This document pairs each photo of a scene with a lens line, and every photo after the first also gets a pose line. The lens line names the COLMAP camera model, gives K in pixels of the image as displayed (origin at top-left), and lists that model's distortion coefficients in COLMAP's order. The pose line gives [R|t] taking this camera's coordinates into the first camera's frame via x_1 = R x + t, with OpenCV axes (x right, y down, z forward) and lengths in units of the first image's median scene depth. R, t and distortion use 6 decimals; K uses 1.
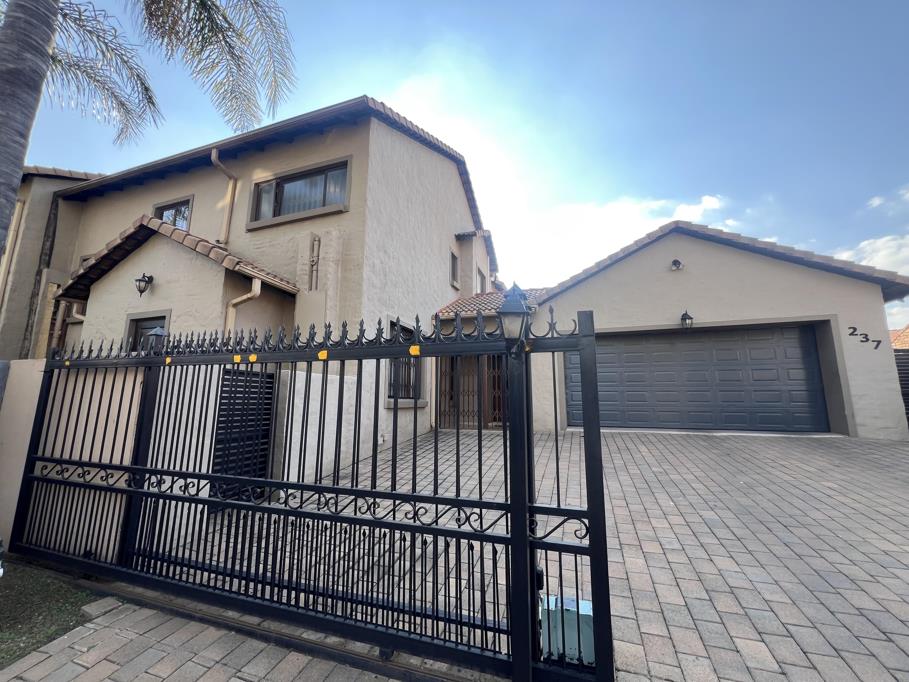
lens RADIAL K [[364.1, 0, 454.5], [0, 364.1, 341.0], [0, 0, 1]] dist [0.001574, 0.000161]
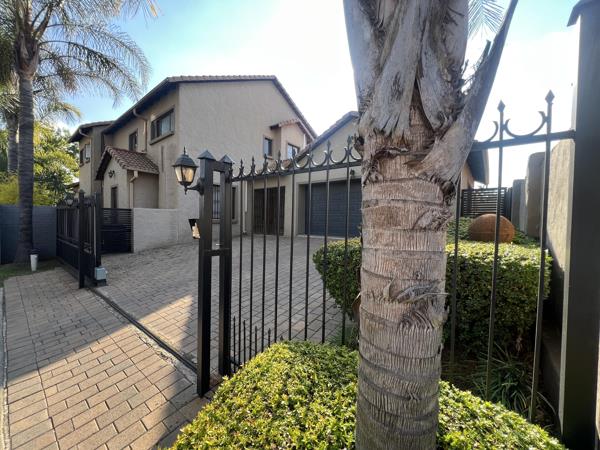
lens RADIAL K [[240.3, 0, 300.0], [0, 240.3, 225.0], [0, 0, 1]] dist [0.001574, 0.000161]
pose [[0.939562, 0.023251, -0.341588, 0.762058], [0.040444, 0.983169, 0.178166, -0.035352], [0.339981, -0.181213, 0.922808, -0.150212]]
